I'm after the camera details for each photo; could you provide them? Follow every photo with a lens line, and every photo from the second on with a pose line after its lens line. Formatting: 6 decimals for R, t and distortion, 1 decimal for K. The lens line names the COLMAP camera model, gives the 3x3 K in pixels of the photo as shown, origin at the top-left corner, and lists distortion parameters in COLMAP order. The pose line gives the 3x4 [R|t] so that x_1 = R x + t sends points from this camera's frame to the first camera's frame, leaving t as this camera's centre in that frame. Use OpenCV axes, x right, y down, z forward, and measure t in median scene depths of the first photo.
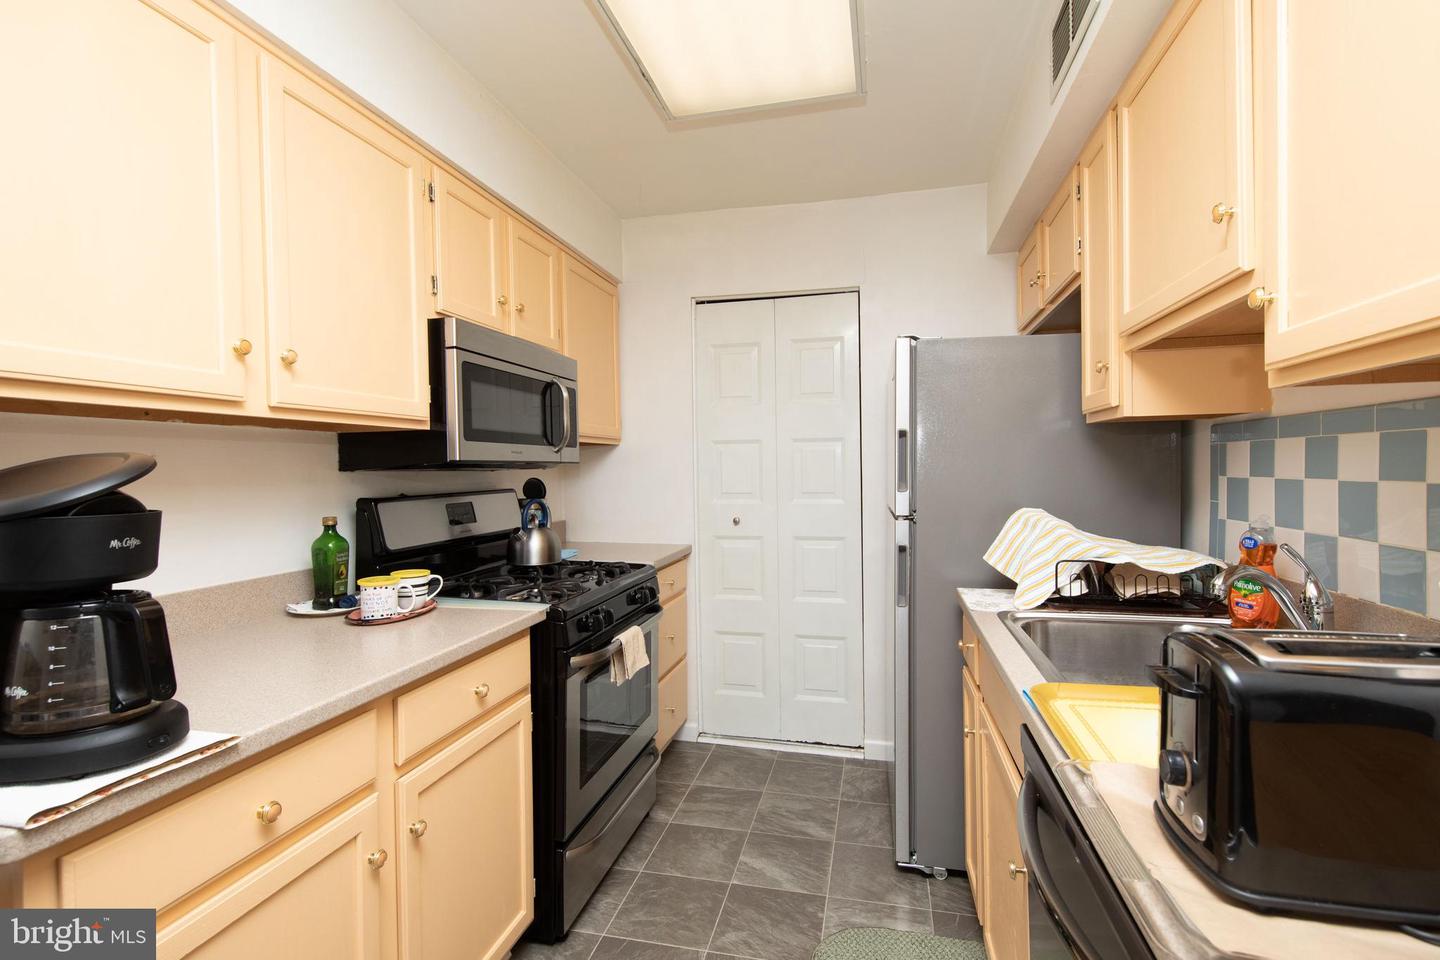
lens RADIAL K [[669.9, 0, 720.0], [0, 669.9, 480.0], [0, 0, 1]] dist [-0.001394, -0.000077]
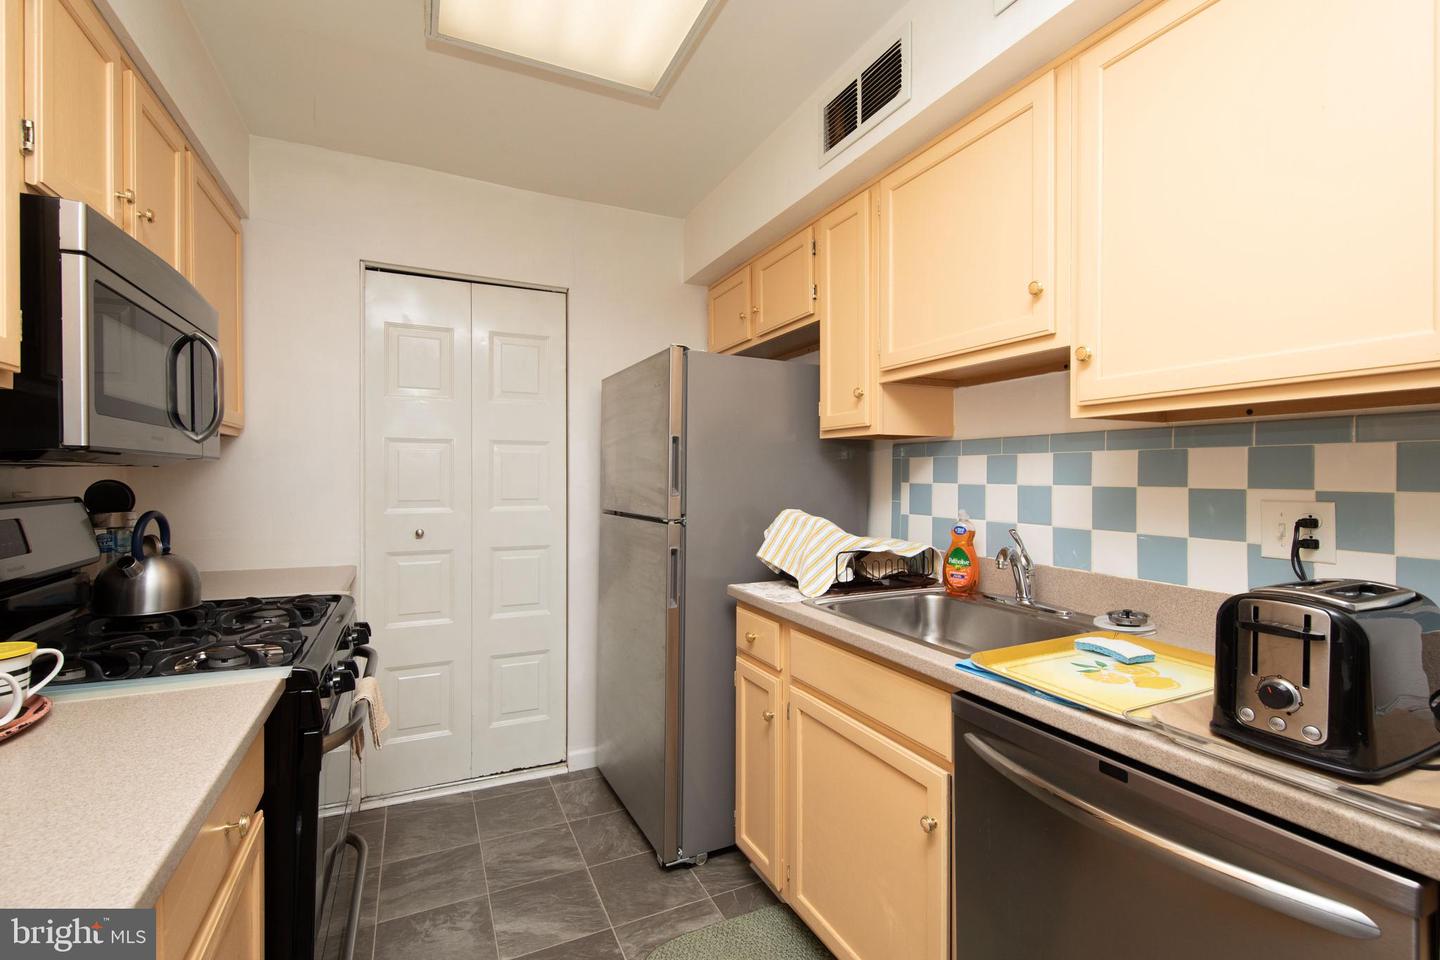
lens RADIAL K [[631.3, 0, 720.0], [0, 631.3, 480.0], [0, 0, 1]] dist [0.015545, -0.009524]
pose [[0.776348, 0.010162, 0.630223, -0.291233], [-0.001361, 0.999895, -0.014446, 0.006706], [-0.630304, 0.010358, 0.776280, 0.208962]]
